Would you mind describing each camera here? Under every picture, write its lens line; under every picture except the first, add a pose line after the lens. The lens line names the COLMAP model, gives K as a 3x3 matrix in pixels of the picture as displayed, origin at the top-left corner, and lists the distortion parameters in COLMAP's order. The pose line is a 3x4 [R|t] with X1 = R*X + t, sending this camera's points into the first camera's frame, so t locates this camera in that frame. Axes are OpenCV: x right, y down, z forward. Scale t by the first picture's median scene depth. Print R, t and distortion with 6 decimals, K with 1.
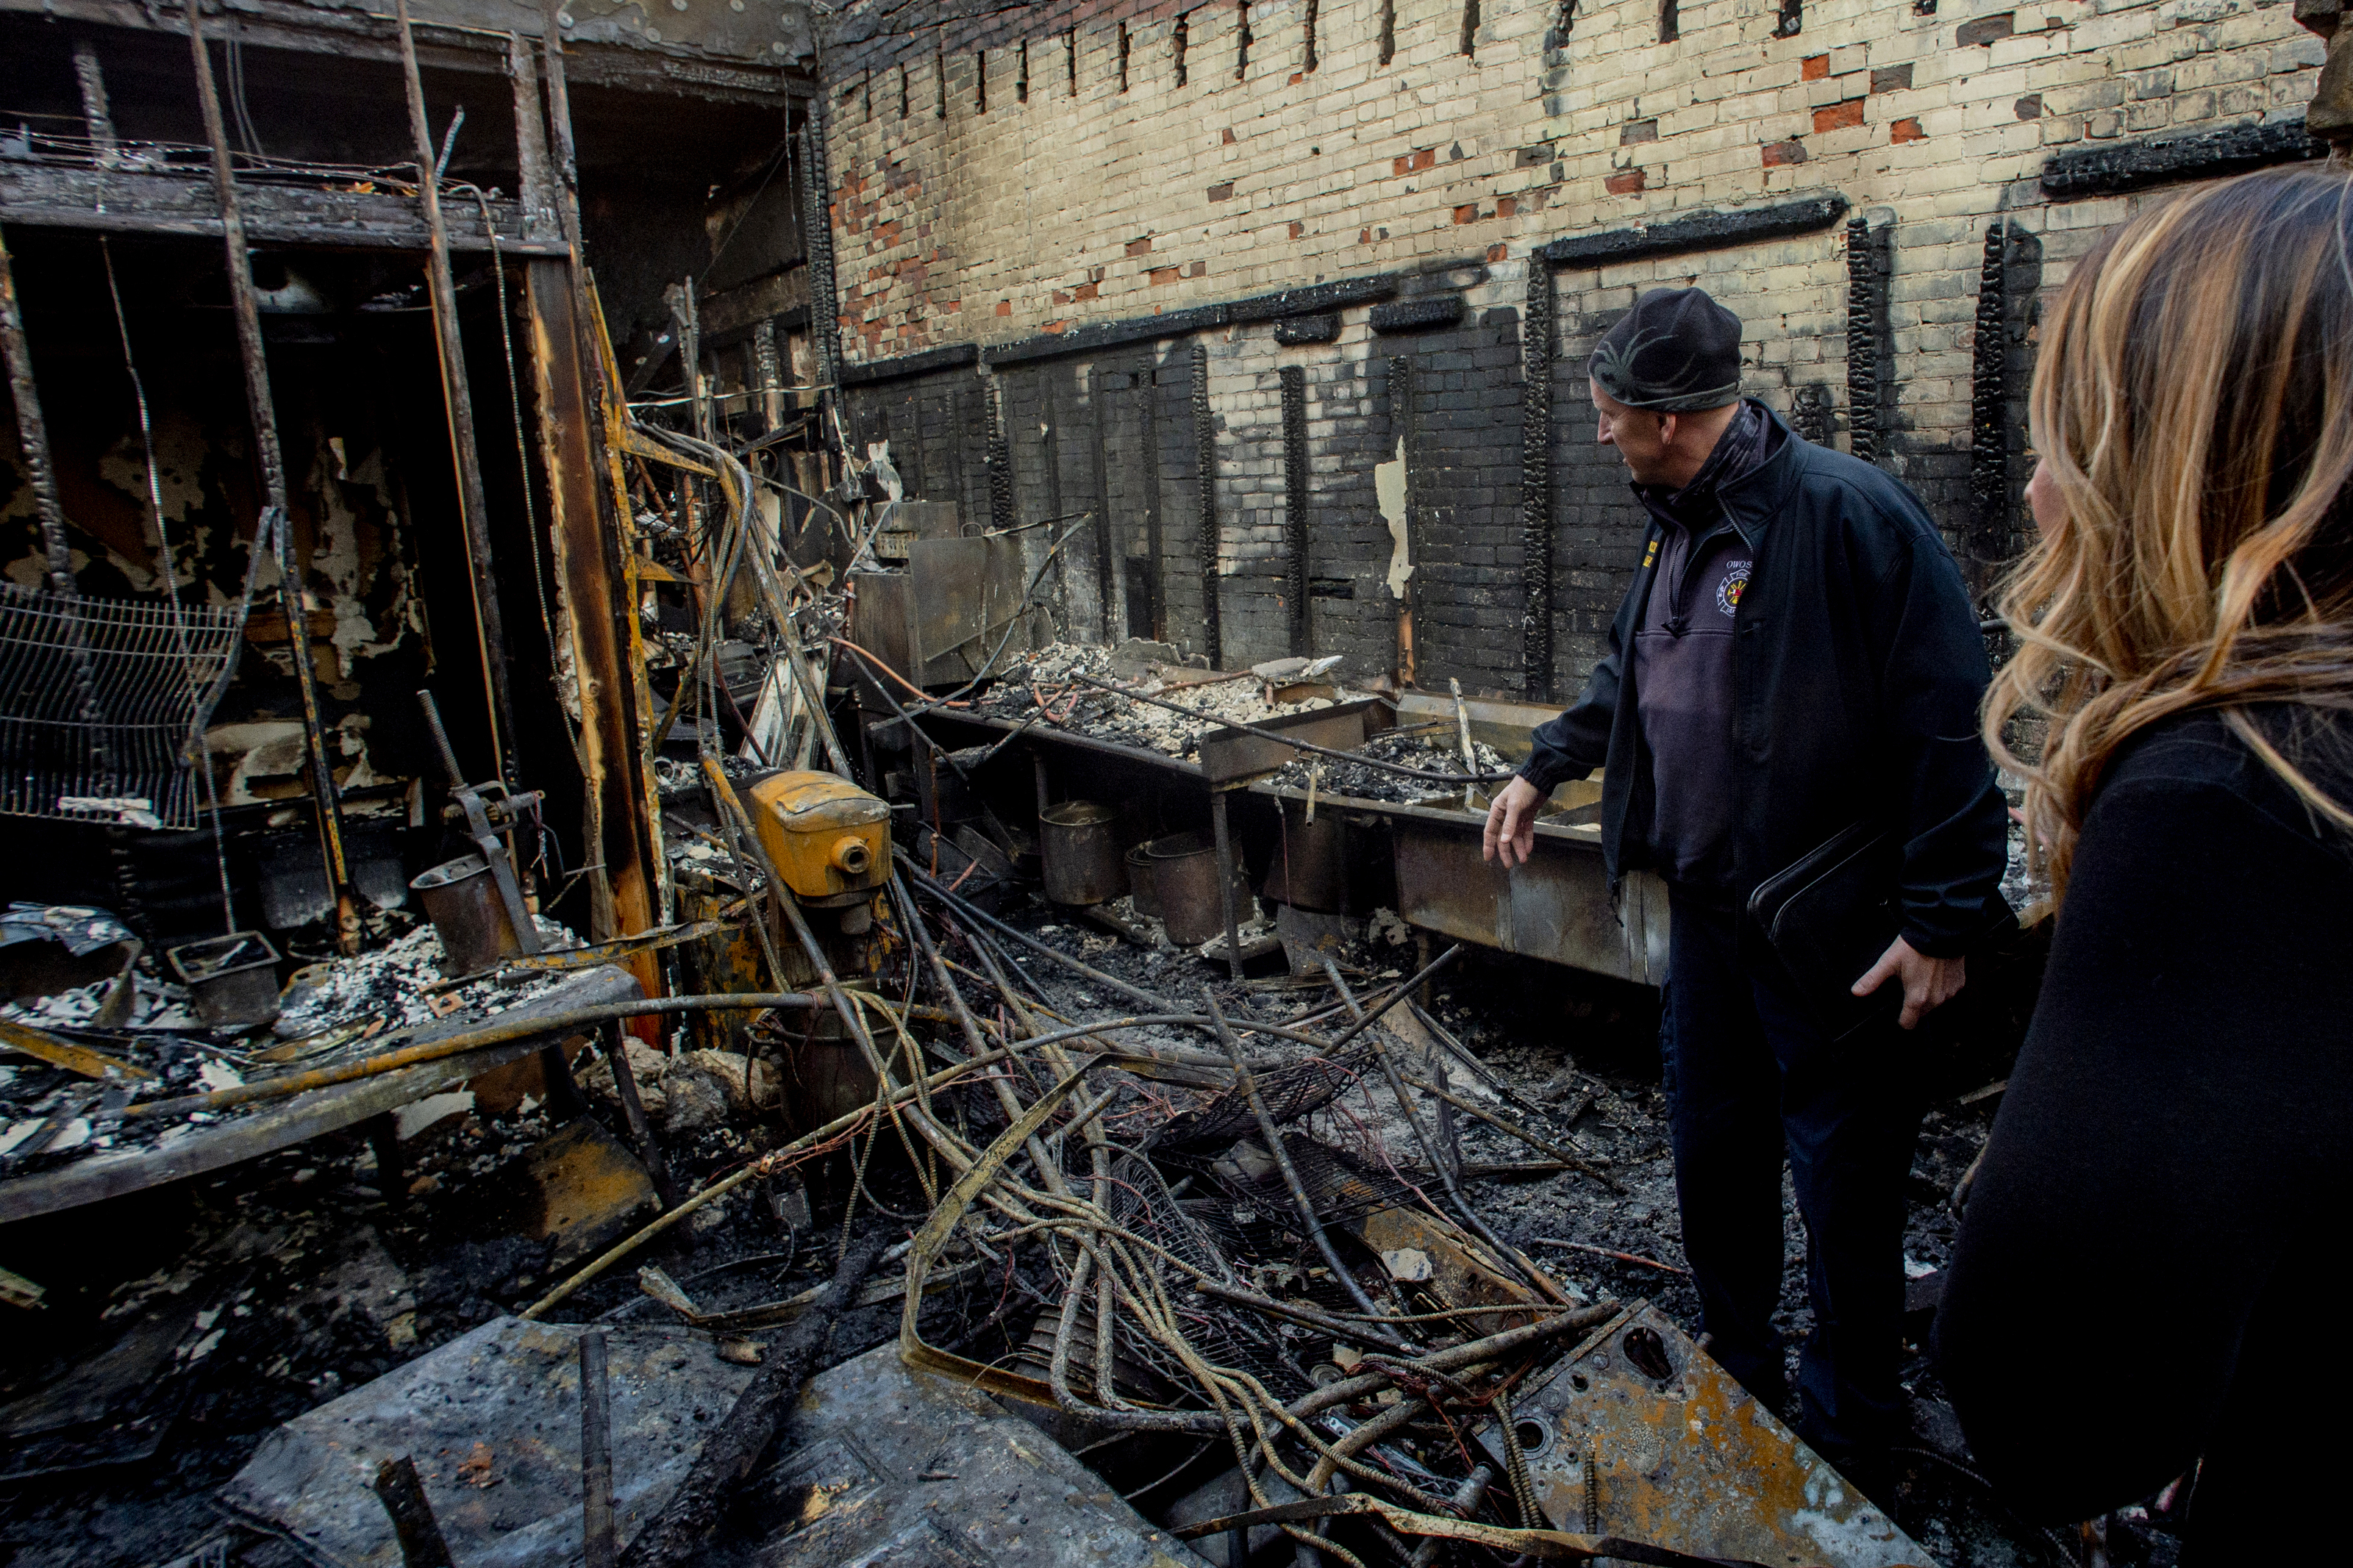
lens RADIAL K [[1505.4, 0, 1390.5], [0, 1505.4, 760.0], [0, 0, 1]] dist [-0.090585, 0.054334]
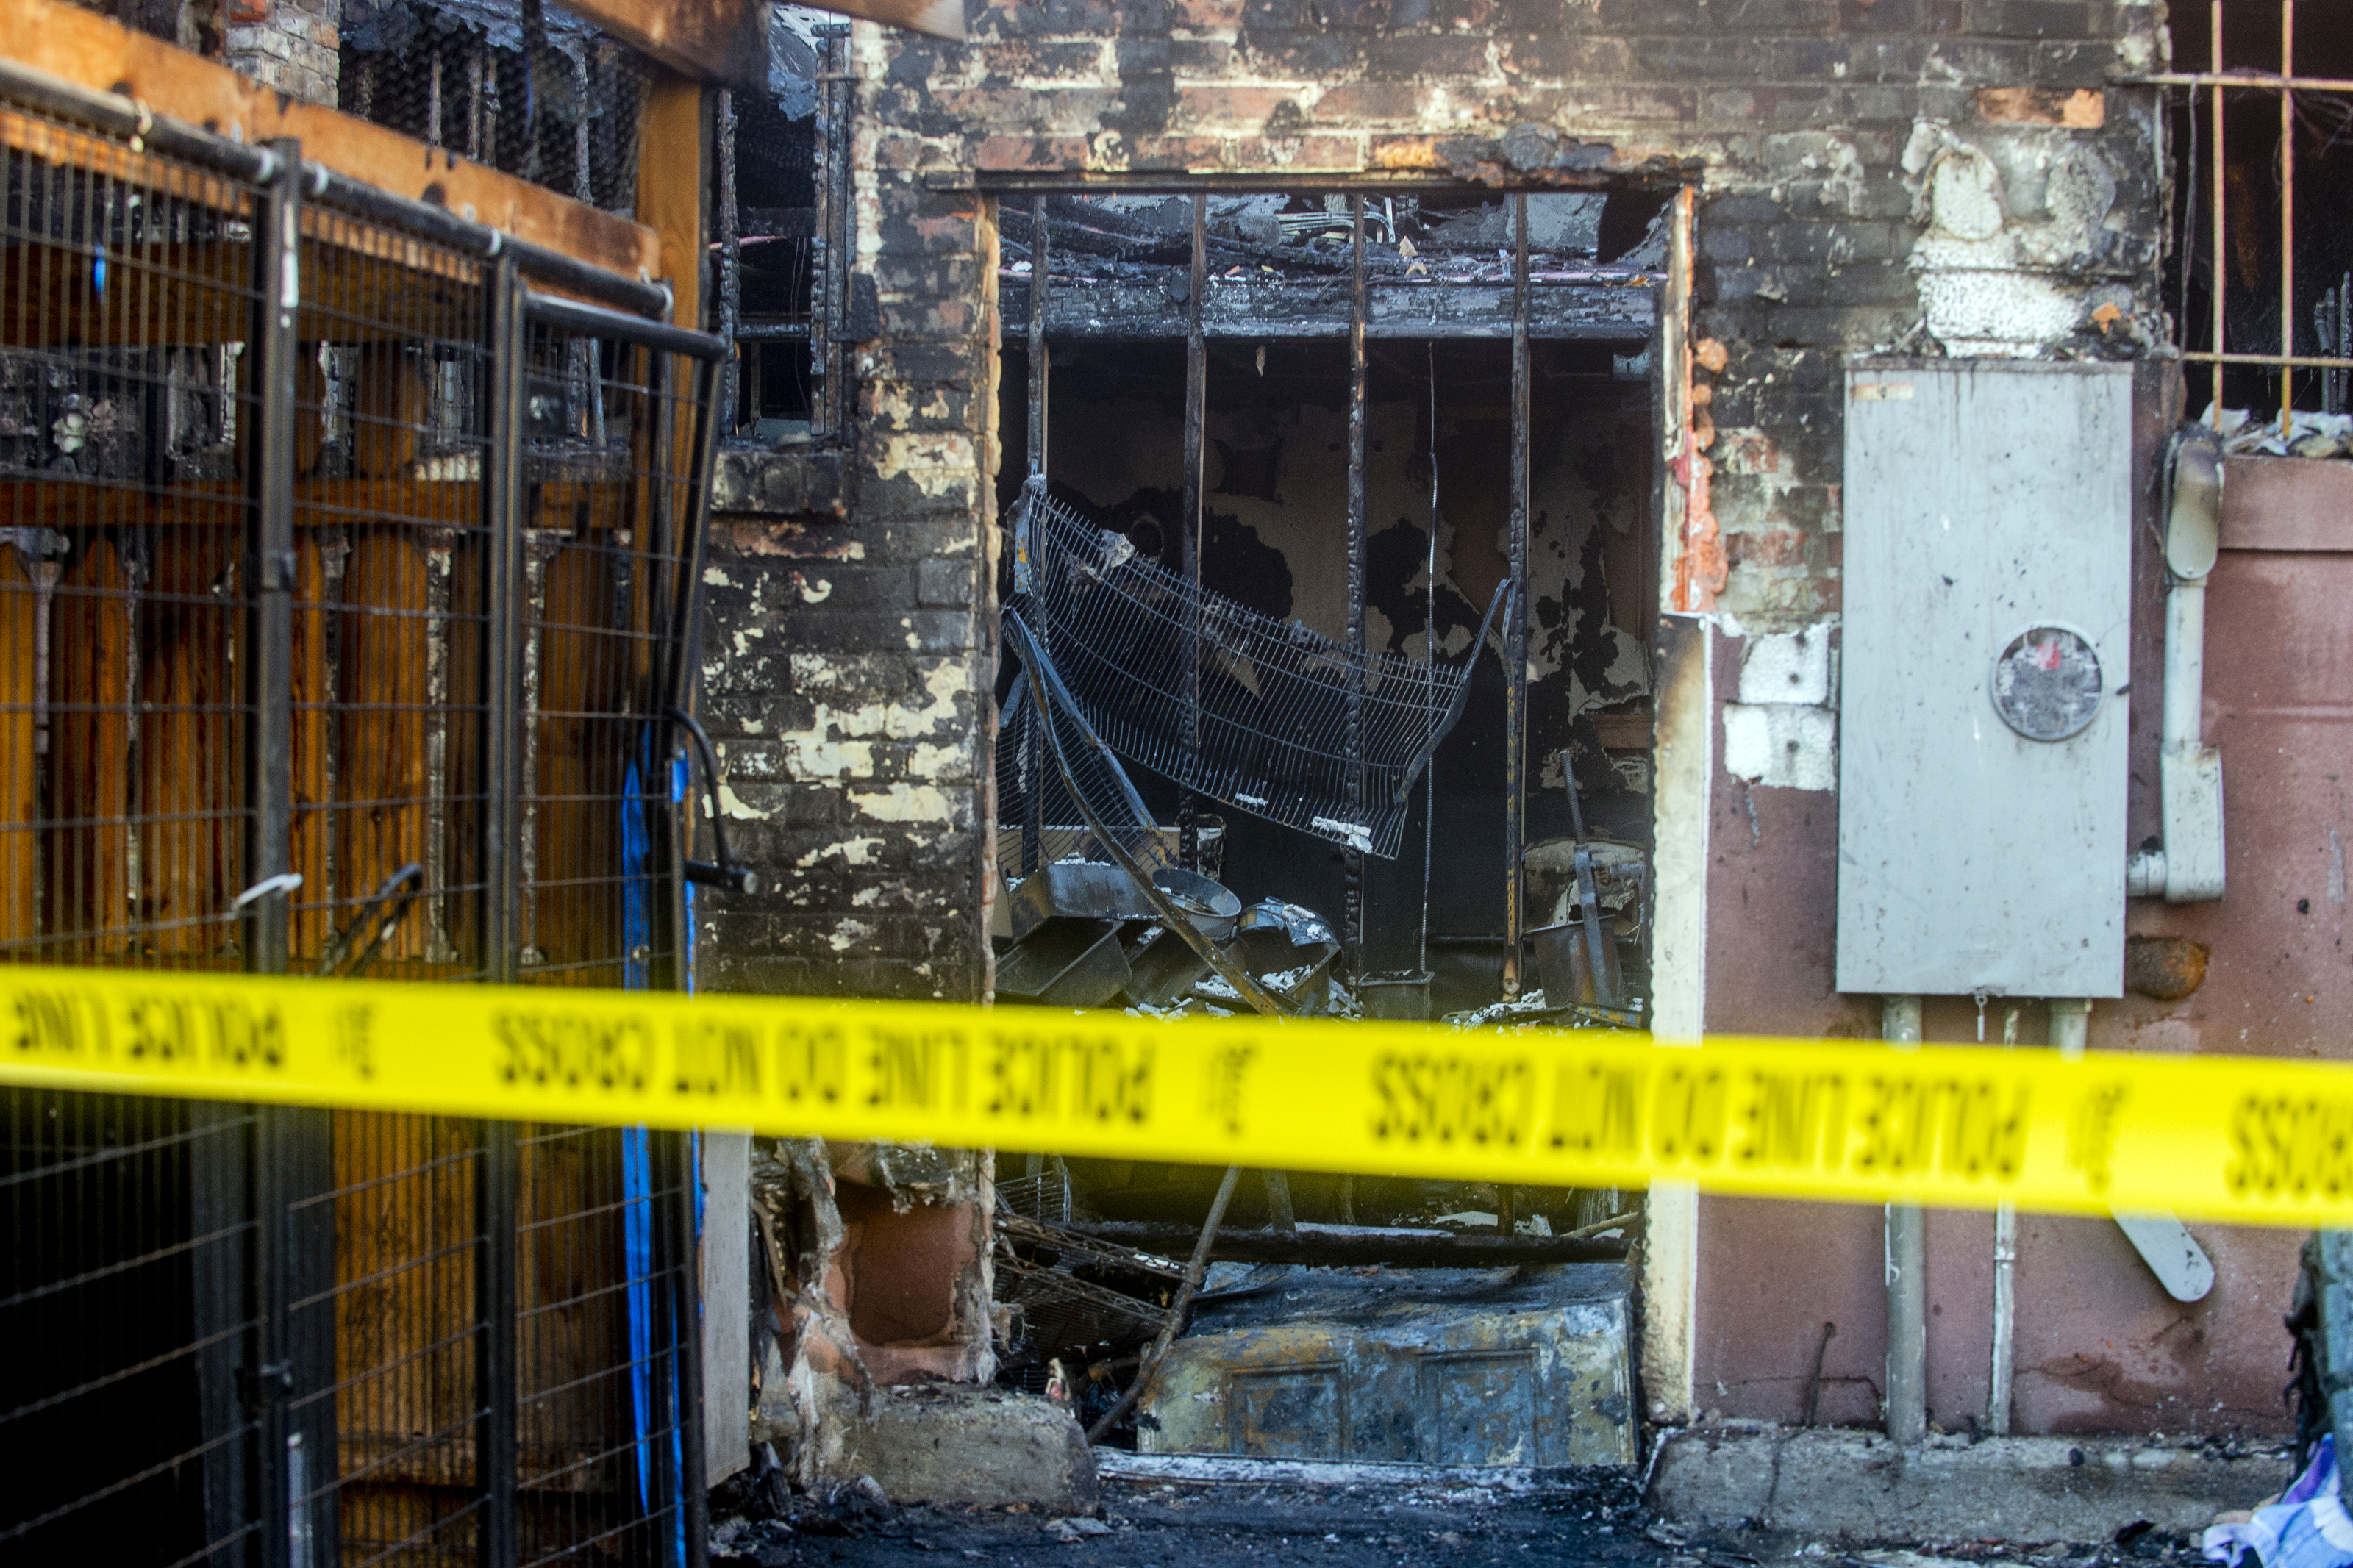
lens RADIAL K [[5110.5, 0, 1292.9], [0, 5110.5, 820.8], [0, 0, 1]] dist [-0.337849, -0.281824]
pose [[0.631135, 0.065039, -0.772942, 1.384088], [-0.178412, 0.981933, -0.063055, 0.179786], [0.754876, 0.177698, 0.631336, -0.988622]]
